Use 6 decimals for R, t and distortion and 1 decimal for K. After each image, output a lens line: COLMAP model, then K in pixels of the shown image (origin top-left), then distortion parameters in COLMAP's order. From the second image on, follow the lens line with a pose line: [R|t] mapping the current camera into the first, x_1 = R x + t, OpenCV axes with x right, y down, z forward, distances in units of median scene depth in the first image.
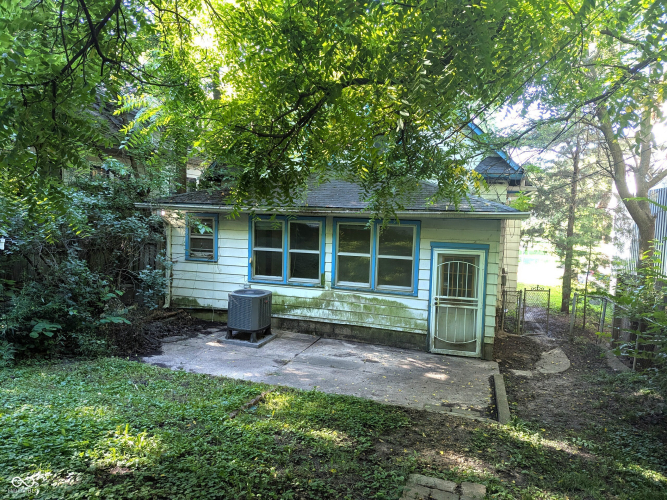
lens RADIAL K [[461.4, 0, 333.5], [0, 461.4, 250.0], [0, 0, 1]] dist [0.064912, -0.000281]
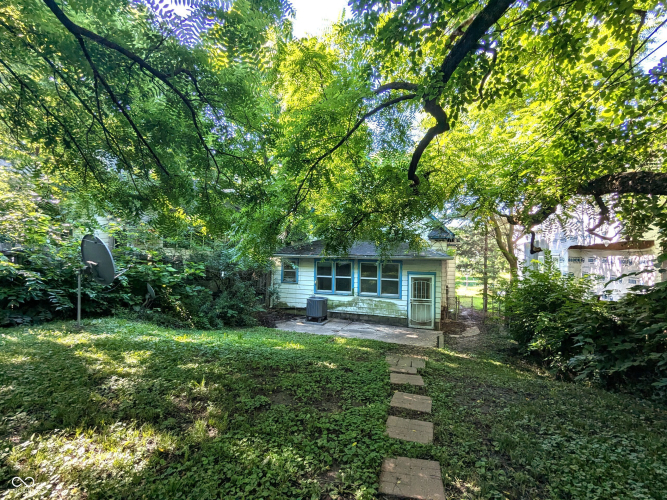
lens RADIAL K [[310.3, 0, 333.5], [0, 310.3, 250.0], [0, 0, 1]] dist [-0.002627, -0.000539]
pose [[0.999243, -0.014445, -0.036108, -0.058994], [0.010916, 0.995315, -0.096069, 0.014973], [0.037327, 0.095603, 0.994719, -0.351575]]
